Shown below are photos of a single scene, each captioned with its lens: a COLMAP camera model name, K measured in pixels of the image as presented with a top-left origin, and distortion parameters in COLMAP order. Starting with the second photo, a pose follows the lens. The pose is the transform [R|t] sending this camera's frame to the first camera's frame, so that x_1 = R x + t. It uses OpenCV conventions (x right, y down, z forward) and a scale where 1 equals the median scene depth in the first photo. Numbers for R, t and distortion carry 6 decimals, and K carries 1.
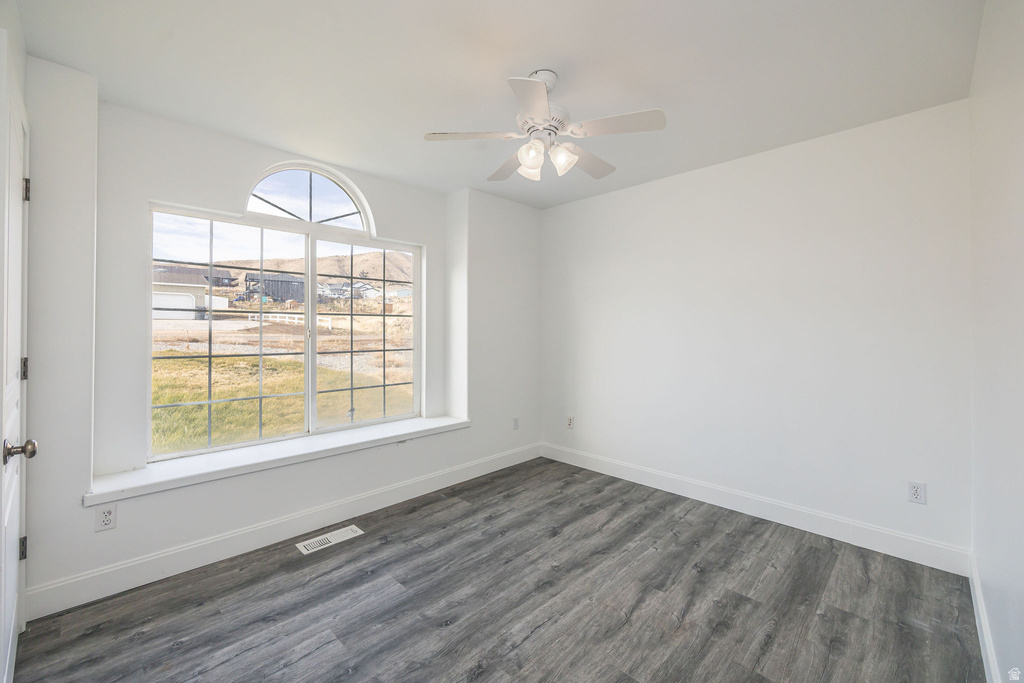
lens RADIAL K [[414.3, 0, 508.5], [0, 414.3, 336.8], [0, 0, 1]] dist [0.000641, -0.000019]
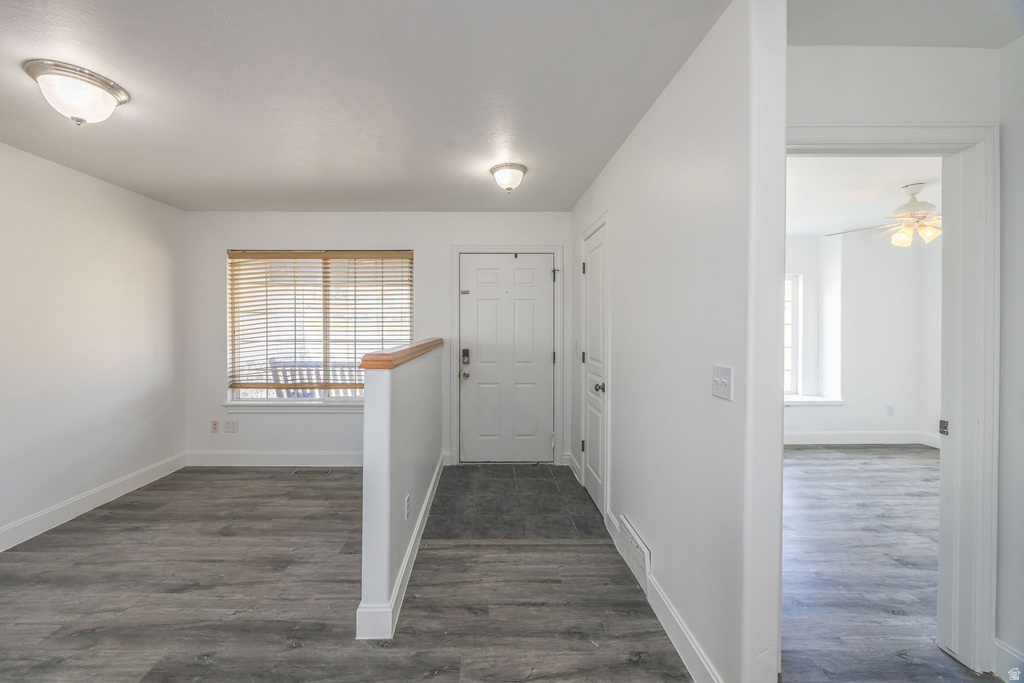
lens RADIAL K [[409.4, 0, 494.5], [0, 409.4, 327.9], [0, 0, 1]] dist [-0.000369, -0.000032]
pose [[0.729173, 0.003280, -0.684321, -0.012727], [-0.009766, 0.999937, -0.005613, -0.021635], [0.684259, 0.010776, 0.729159, -1.021558]]
